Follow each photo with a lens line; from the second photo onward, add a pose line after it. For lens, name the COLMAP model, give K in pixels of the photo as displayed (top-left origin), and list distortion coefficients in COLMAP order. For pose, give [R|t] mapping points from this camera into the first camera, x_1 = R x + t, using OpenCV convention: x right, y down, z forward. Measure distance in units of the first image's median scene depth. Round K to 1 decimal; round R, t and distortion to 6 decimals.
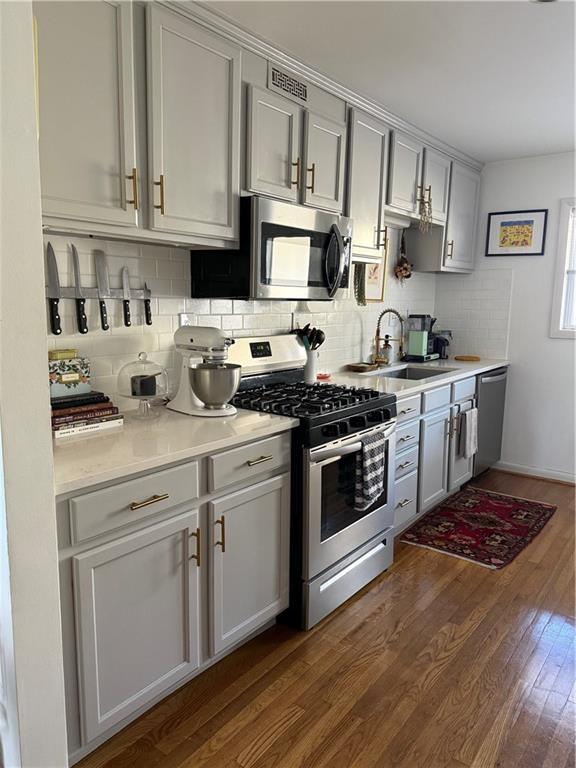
lens RADIAL K [[553.5, 0, 286.3], [0, 553.5, 388.4], [0, 0, 1]] dist [0.015338, -0.021283]
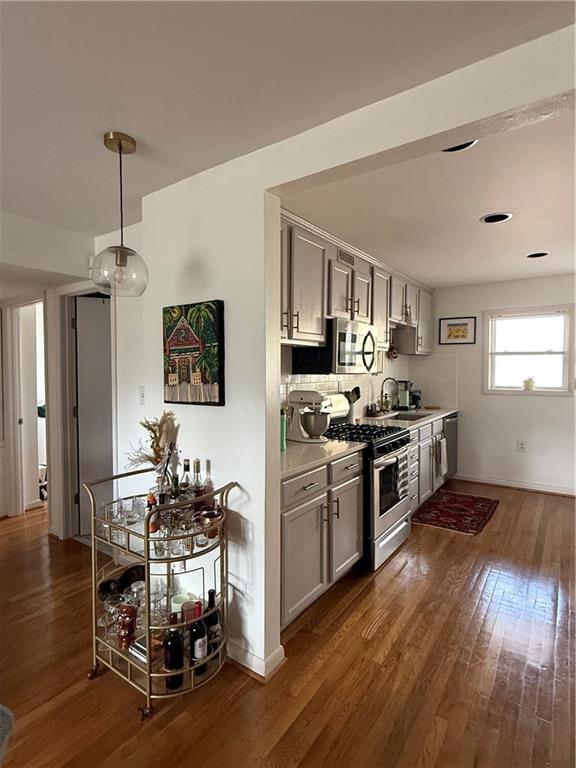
lens RADIAL K [[400.1, 0, 288.2], [0, 400.1, 378.8], [0, 0, 1]] dist [-0.018801, 0.000119]
pose [[0.999151, -0.014001, 0.038733, -0.214152], [0.019077, 0.990805, -0.133946, 0.015257], [-0.036502, 0.134571, 0.990231, -0.208710]]
